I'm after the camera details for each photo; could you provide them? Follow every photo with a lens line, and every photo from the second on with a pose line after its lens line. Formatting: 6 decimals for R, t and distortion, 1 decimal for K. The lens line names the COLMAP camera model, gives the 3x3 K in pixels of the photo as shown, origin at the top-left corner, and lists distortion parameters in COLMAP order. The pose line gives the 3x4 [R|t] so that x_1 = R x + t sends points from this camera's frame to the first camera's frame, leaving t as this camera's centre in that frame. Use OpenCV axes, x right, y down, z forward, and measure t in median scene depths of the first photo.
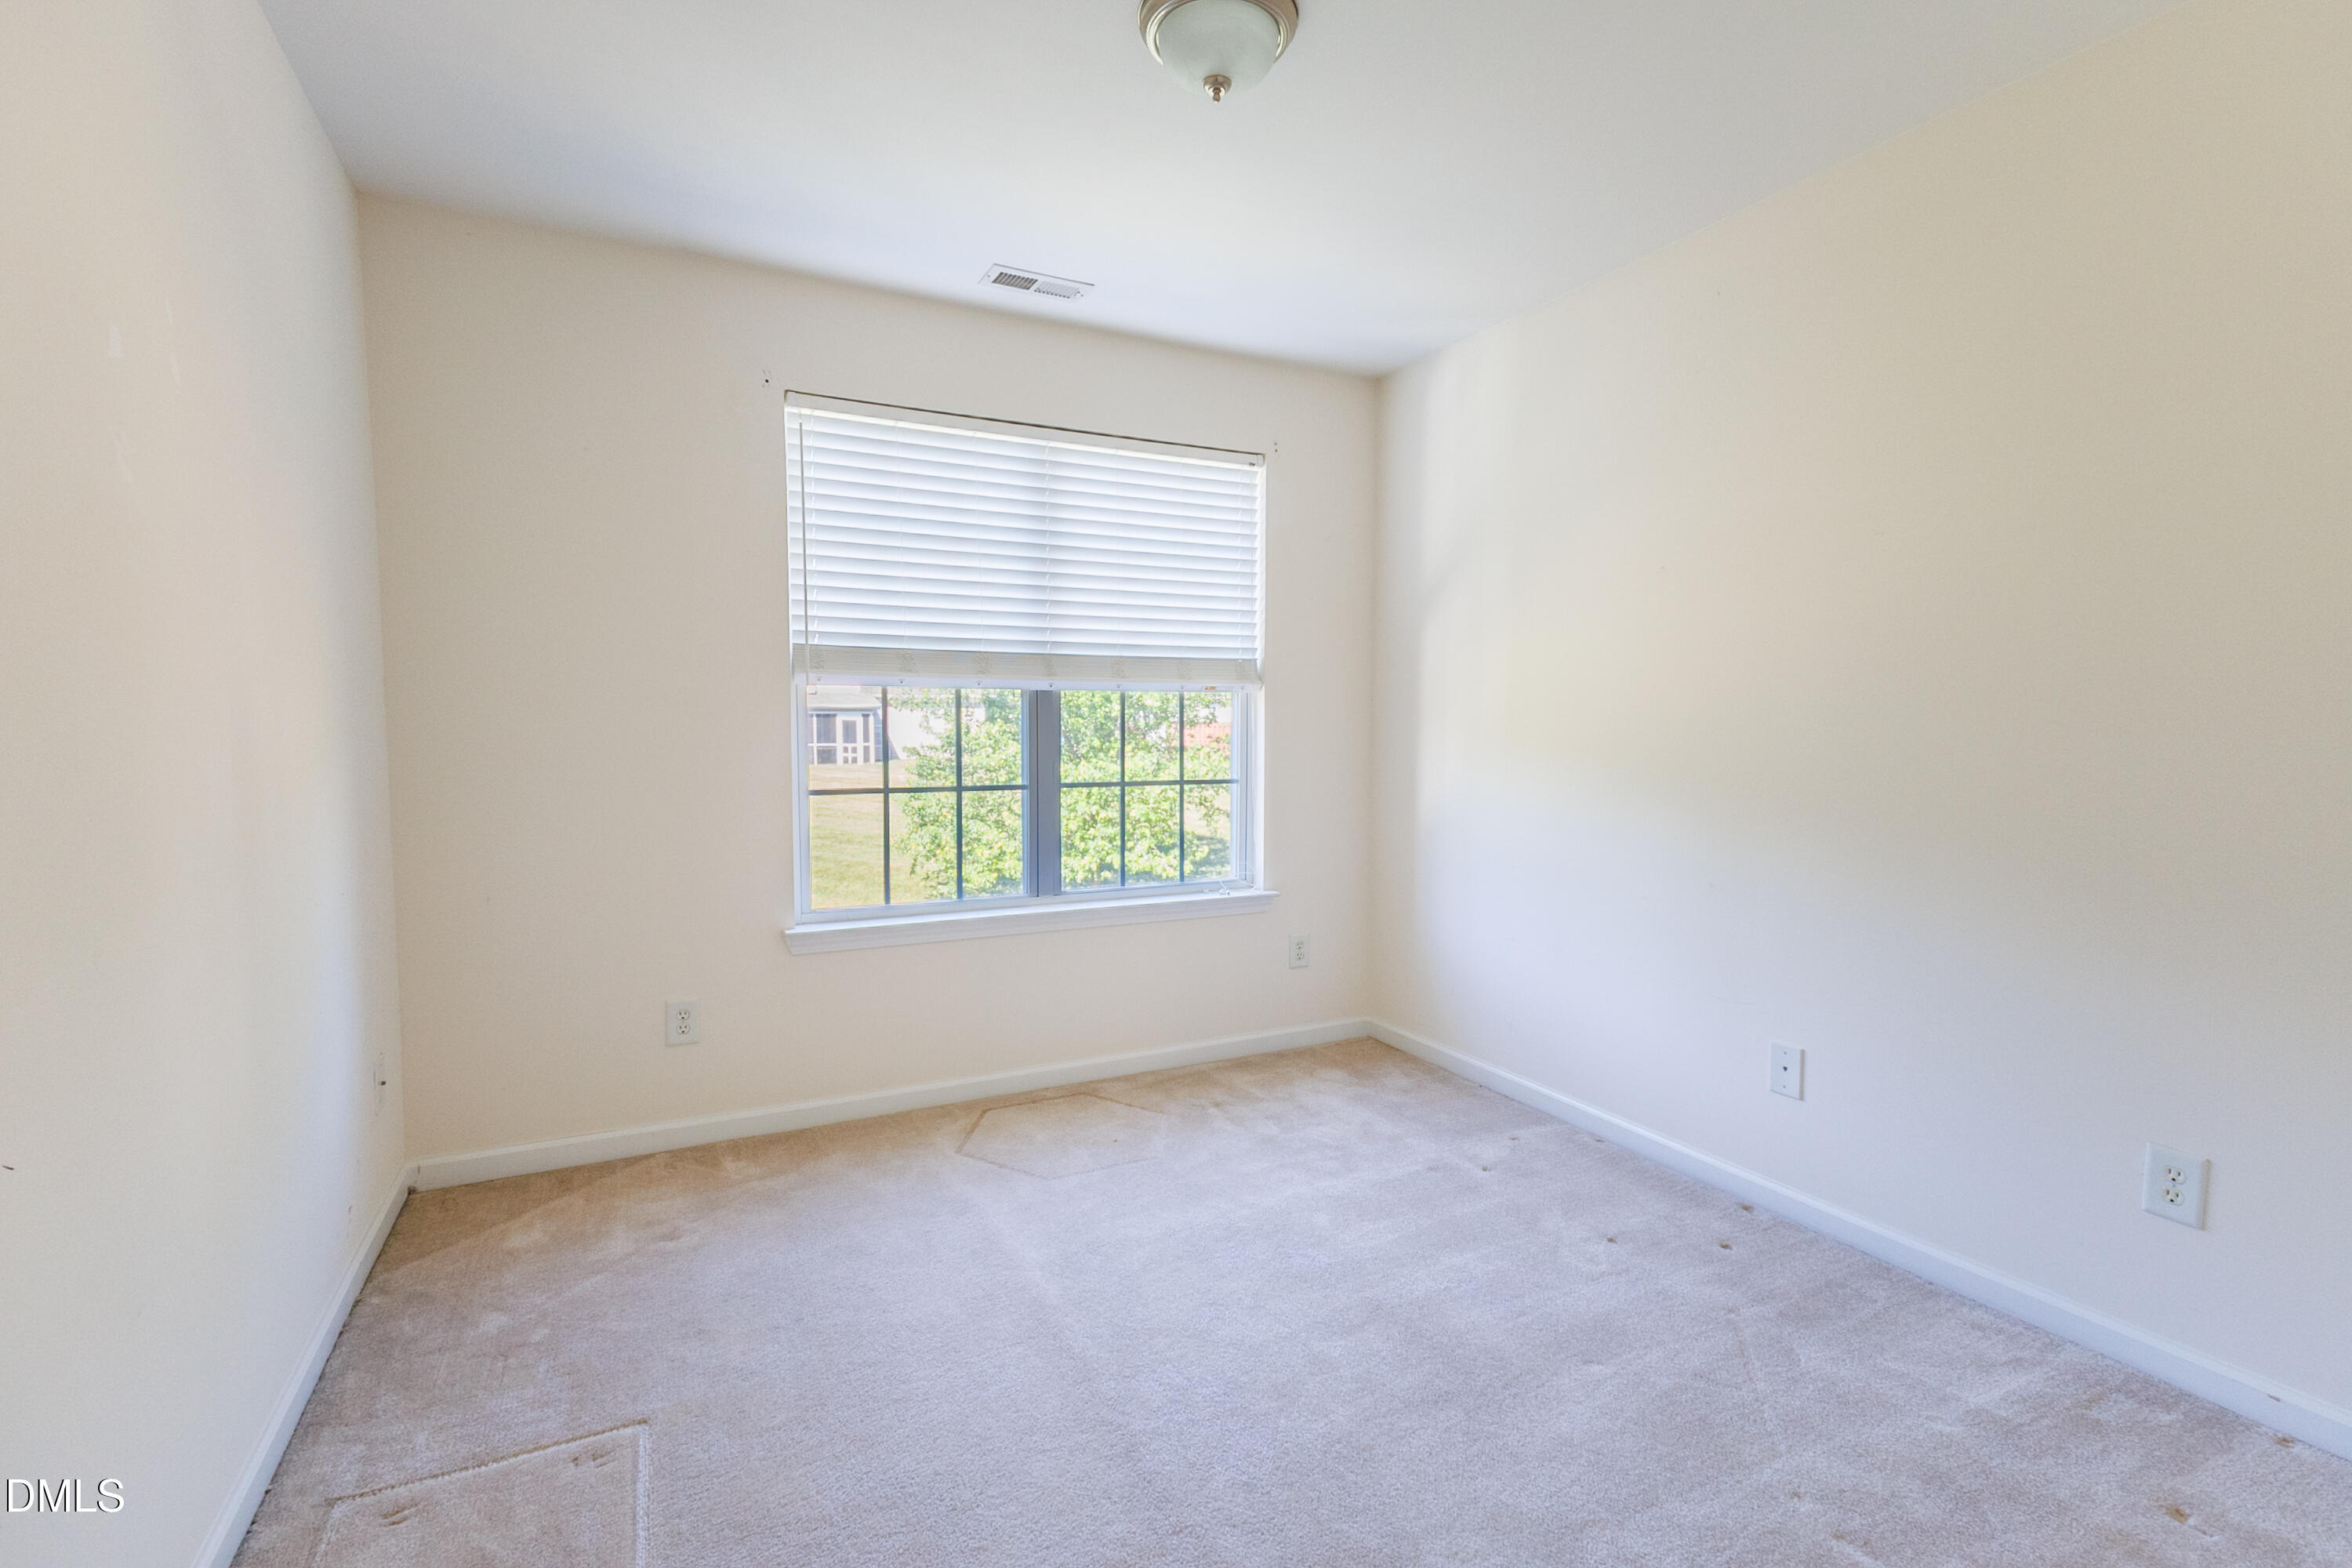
lens RADIAL K [[1077.9, 0, 1181.0], [0, 1077.9, 783.2], [0, 0, 1]] dist [0.002200, 0.000712]
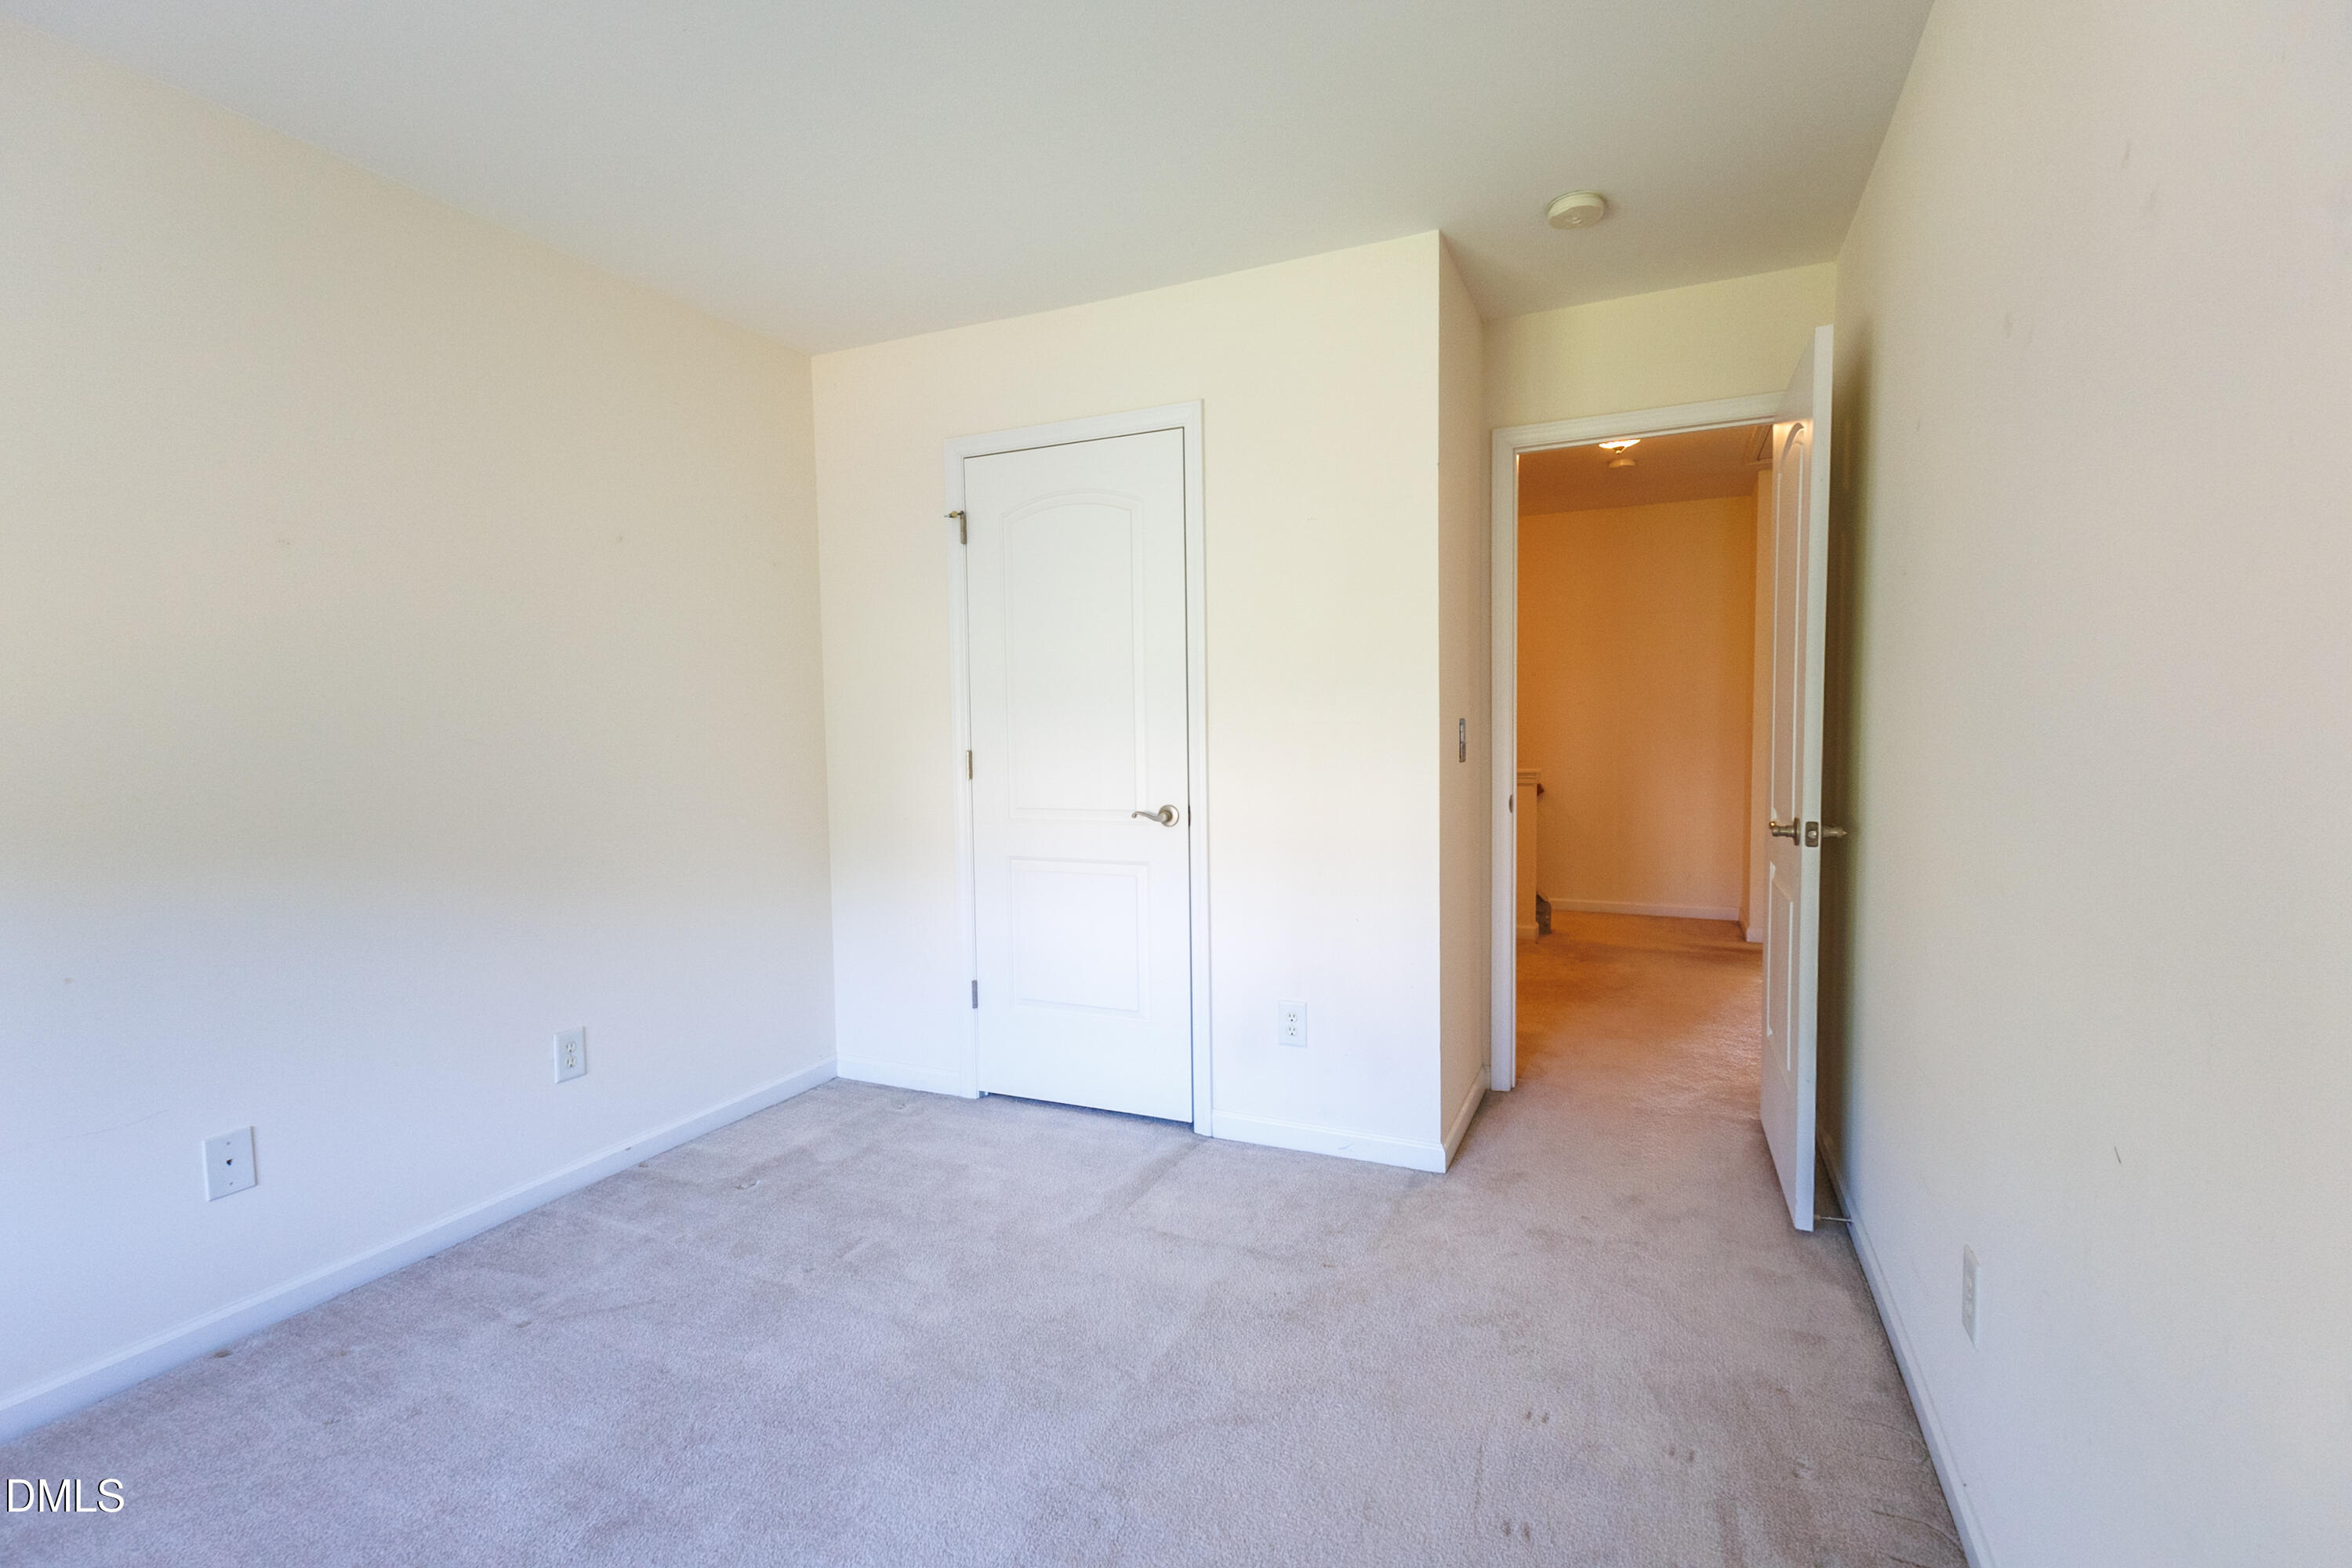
lens RADIAL K [[1077.9, 0, 1173.1], [0, 1077.9, 784.1], [0, 0, 1]] dist [0.002200, 0.000712]
pose [[-0.637670, -0.042860, 0.769116, -0.227916], [0.053658, 0.993554, 0.099855, -0.031224], [-0.768438, 0.104944, -0.631260, 0.395111]]
